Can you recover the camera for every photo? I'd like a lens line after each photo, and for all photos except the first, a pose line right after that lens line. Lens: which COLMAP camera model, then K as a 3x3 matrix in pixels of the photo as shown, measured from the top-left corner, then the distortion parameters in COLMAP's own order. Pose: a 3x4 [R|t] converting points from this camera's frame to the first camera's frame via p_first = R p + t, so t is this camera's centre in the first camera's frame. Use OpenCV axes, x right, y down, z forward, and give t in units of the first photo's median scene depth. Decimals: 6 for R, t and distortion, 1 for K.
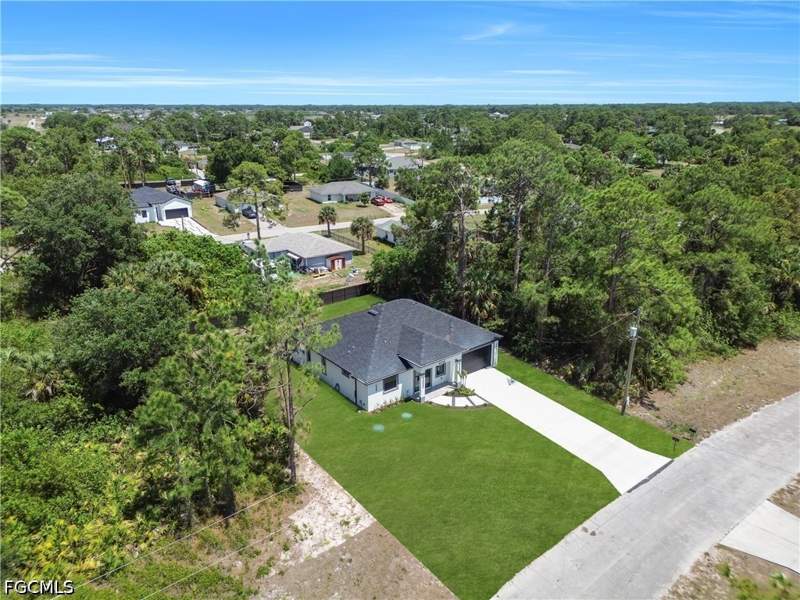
lens RADIAL K [[572.1, 0, 400.0], [0, 572.1, 300.0], [0, 0, 1]] dist [0.034659, -0.004236]
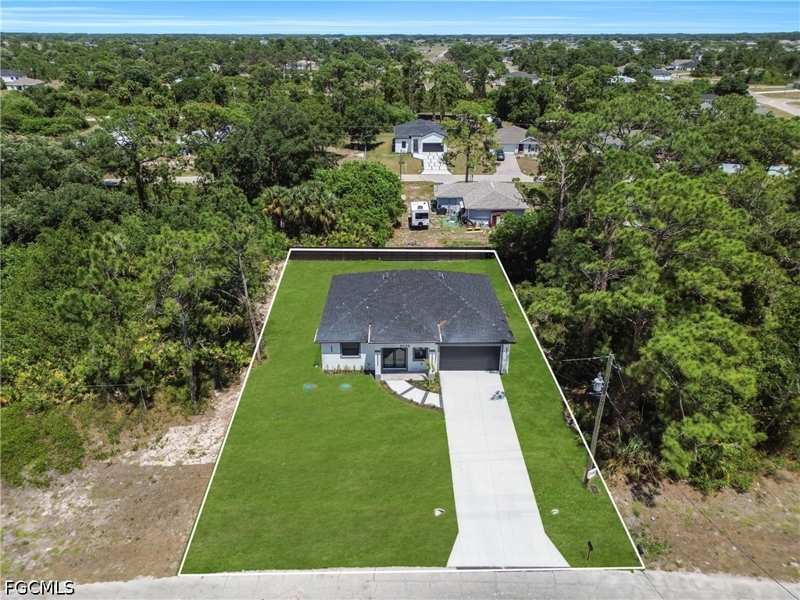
lens RADIAL K [[572.1, 0, 400.0], [0, 572.1, 300.0], [0, 0, 1]] dist [0.034659, -0.004236]
pose [[0.791057, 0.264358, -0.551674, 0.565852], [-0.206487, 0.964268, 0.165984, -0.112584], [0.575840, -0.017390, 0.817377, 0.269893]]
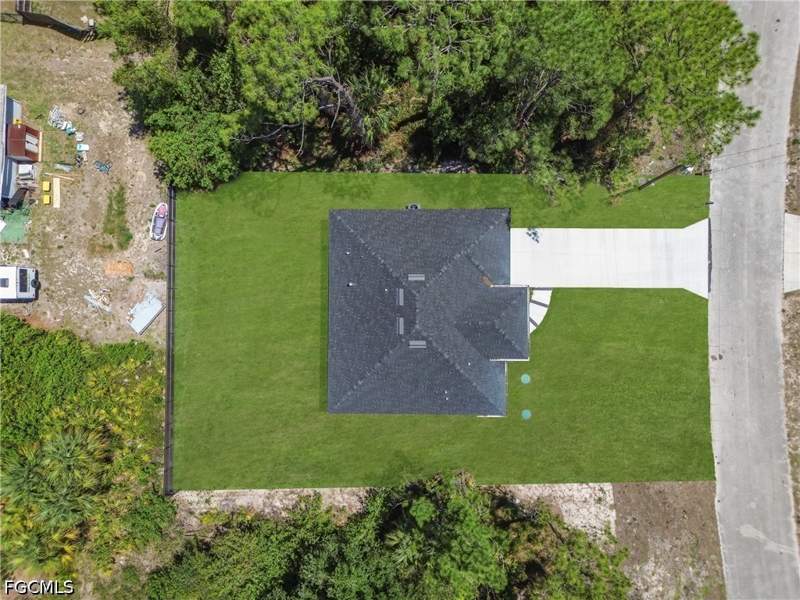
lens RADIAL K [[572.1, 0, 400.0], [0, 572.1, 300.0], [0, 0, 1]] dist [0.034659, -0.004236]
pose [[0.623786, -0.781480, 0.013393, -0.031216], [0.266611, 0.228857, 0.936239, -0.815365], [-0.734717, -0.580442, 0.351109, 0.879237]]
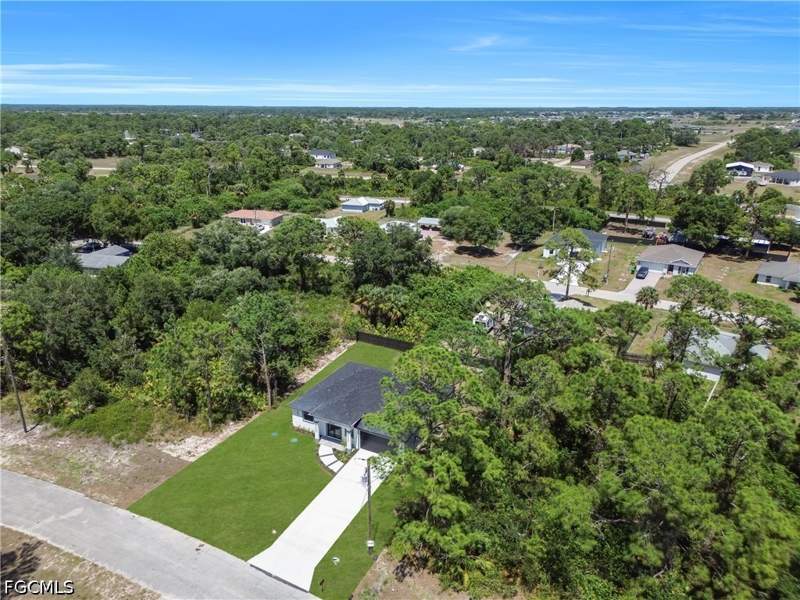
lens RADIAL K [[561.2, 0, 414.8], [0, 561.2, 300.6], [0, 0, 1]] dist [0.007381, 0.002717]
pose [[0.425057, 0.313589, -0.849111, 1.200464], [-0.315489, 0.930573, 0.185743, -0.469134], [0.848406, 0.188933, 0.494480, 0.492995]]
